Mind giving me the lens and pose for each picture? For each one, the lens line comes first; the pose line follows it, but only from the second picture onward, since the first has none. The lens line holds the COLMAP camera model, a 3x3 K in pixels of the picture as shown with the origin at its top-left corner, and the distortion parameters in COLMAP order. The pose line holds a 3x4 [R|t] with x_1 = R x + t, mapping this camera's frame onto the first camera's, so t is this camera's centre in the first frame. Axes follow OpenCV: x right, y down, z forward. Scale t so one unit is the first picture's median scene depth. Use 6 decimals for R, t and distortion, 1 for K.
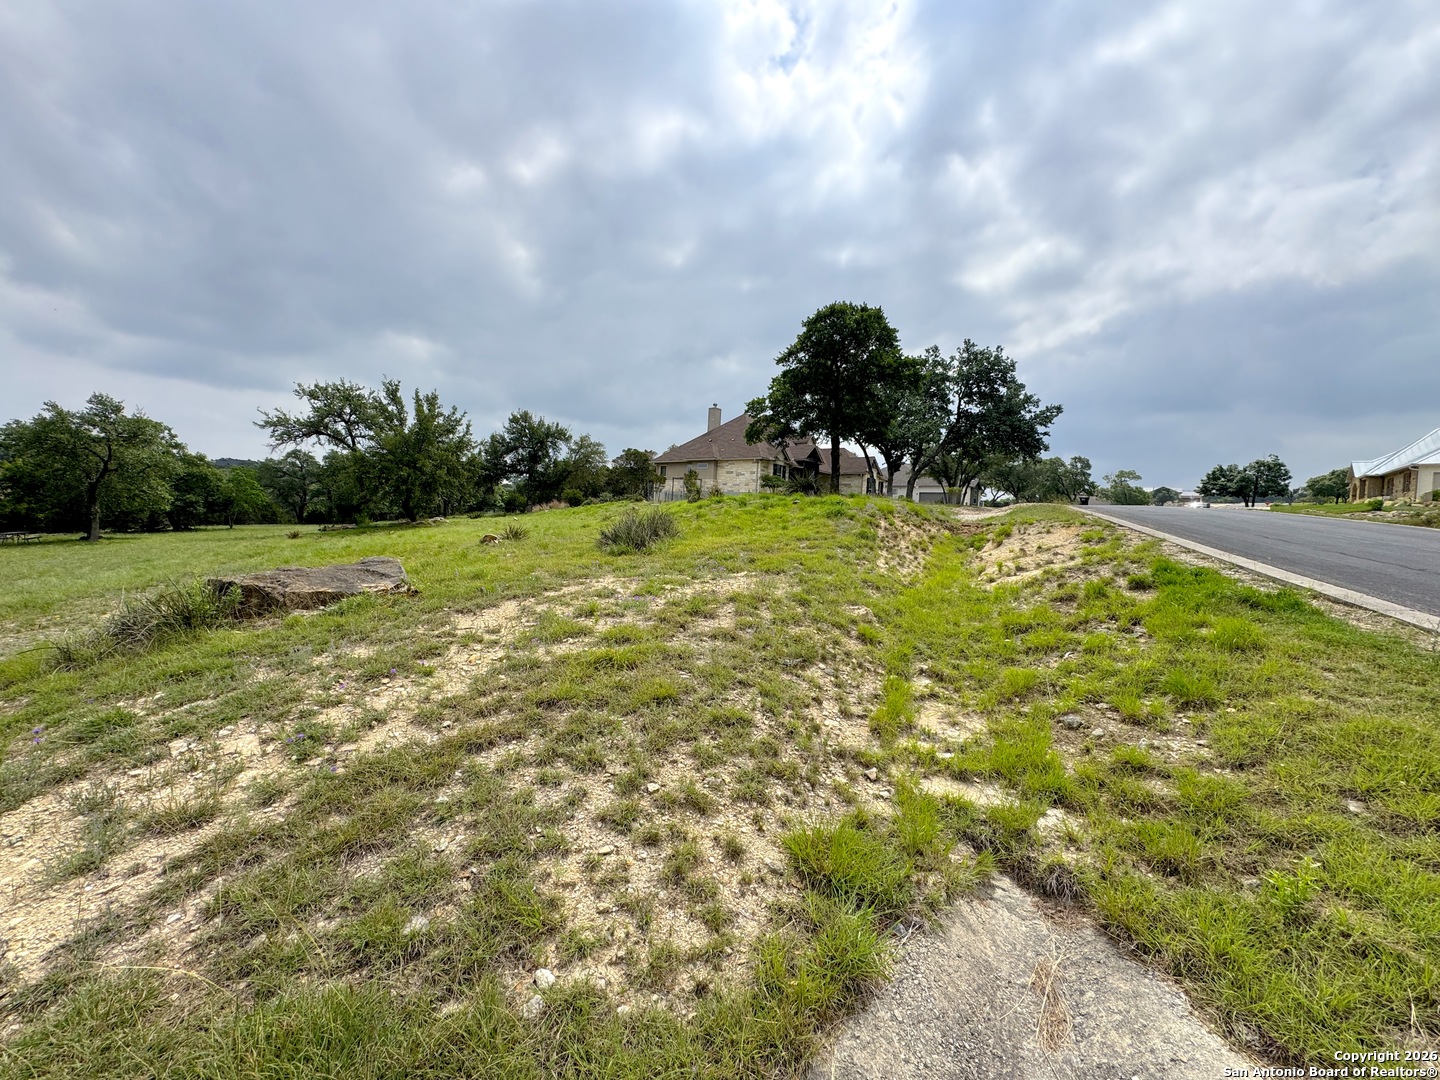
lens RADIAL K [[568.9, 0, 710.4], [0, 568.9, 546.6], [0, 0, 1]] dist [-0.003446, 0.001458]
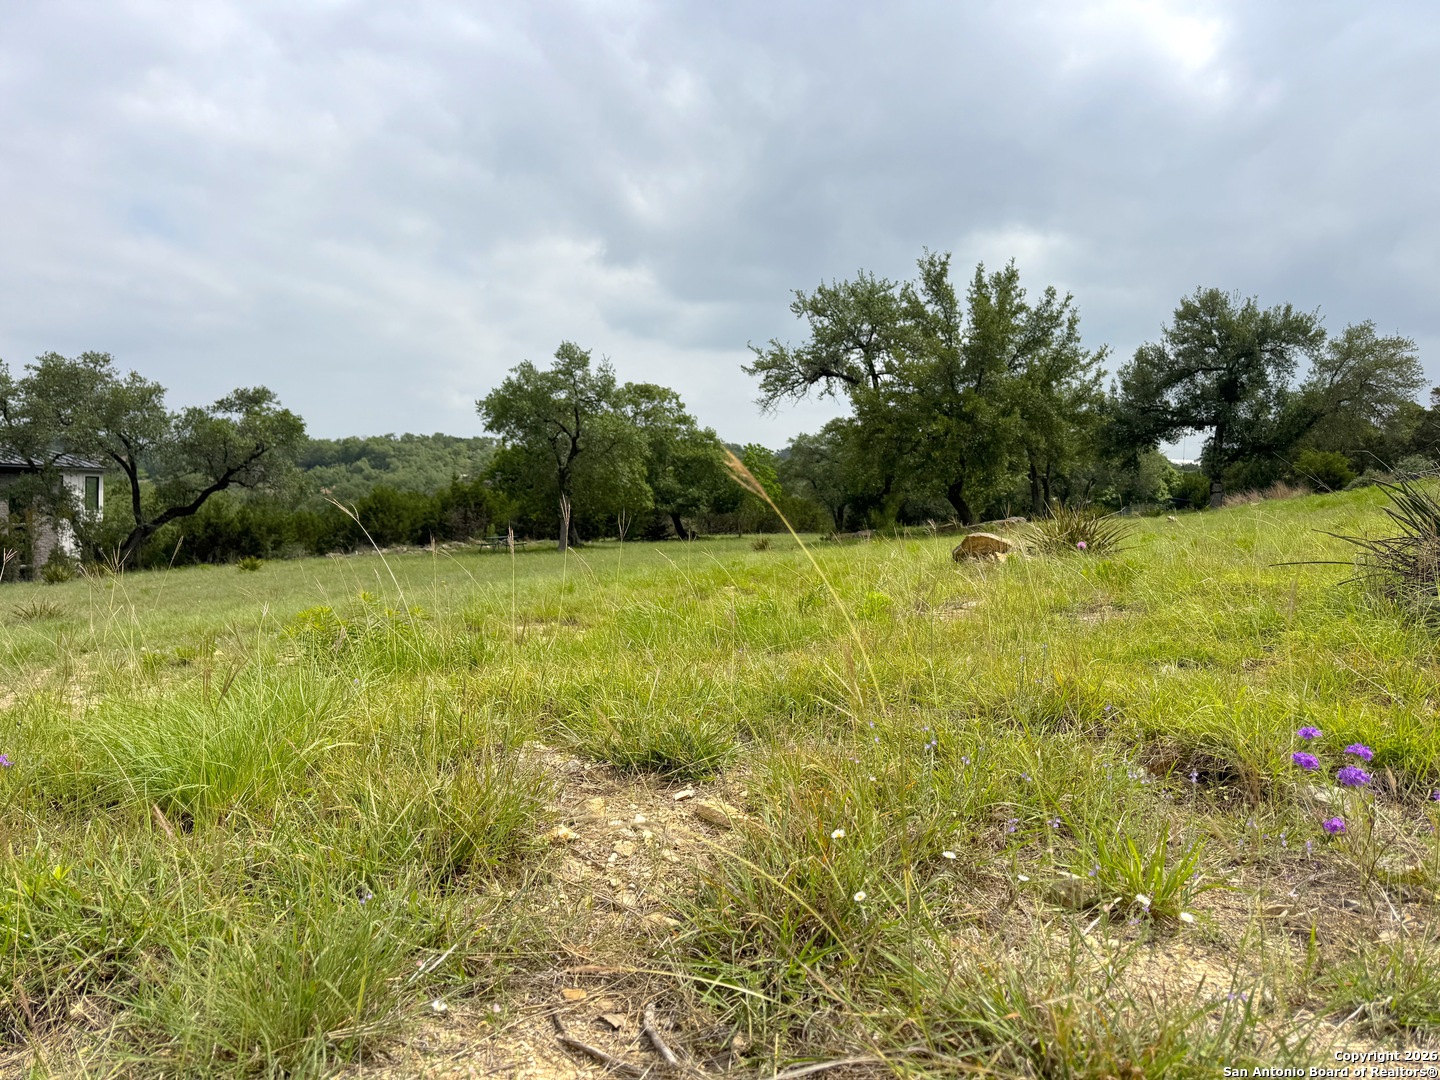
lens RADIAL K [[1004.6, 0, 707.0], [0, 1004.6, 546.8], [0, 0, 1]] dist [0.025185, -0.058326]
pose [[0.702445, 0.017022, -0.711534, -0.039267], [-0.040654, 0.999041, -0.016235, -0.000398], [0.710576, 0.040331, 0.702464, 0.194236]]
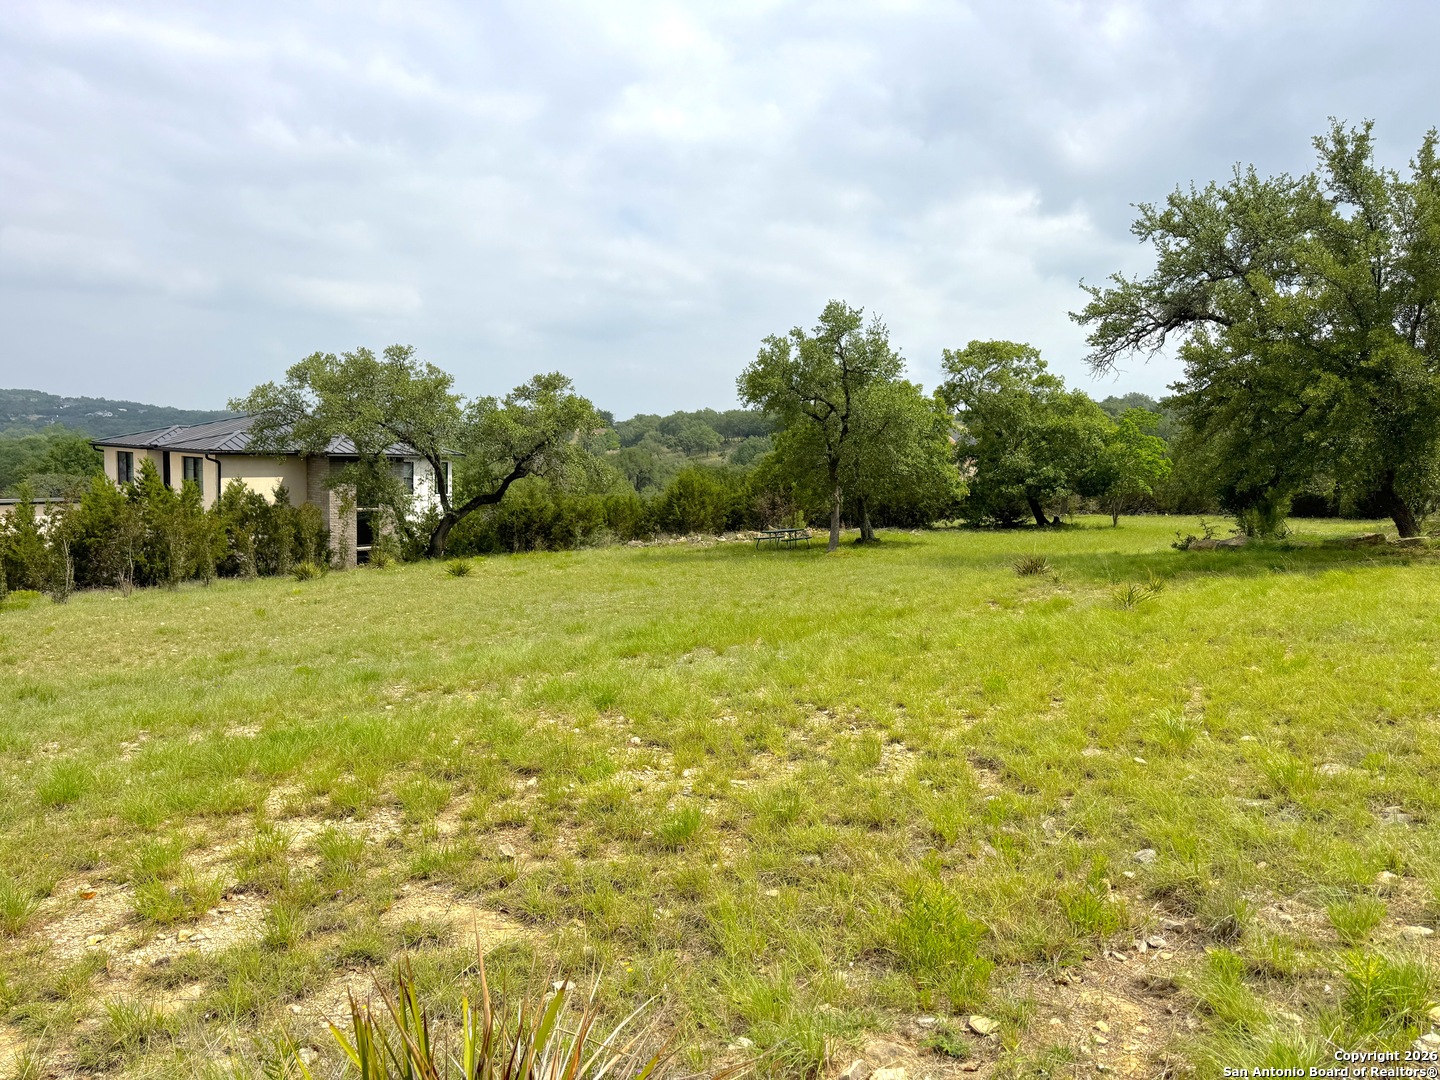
lens RADIAL K [[1004.6, 0, 694.9], [0, 1004.6, 482.9], [0, 0, 1]] dist [0.025185, -0.058326]
pose [[0.340371, -0.003724, -0.940284, -0.115542], [-0.050165, 0.998496, -0.022114, -0.040945], [0.938952, 0.054696, 0.339673, 0.406890]]
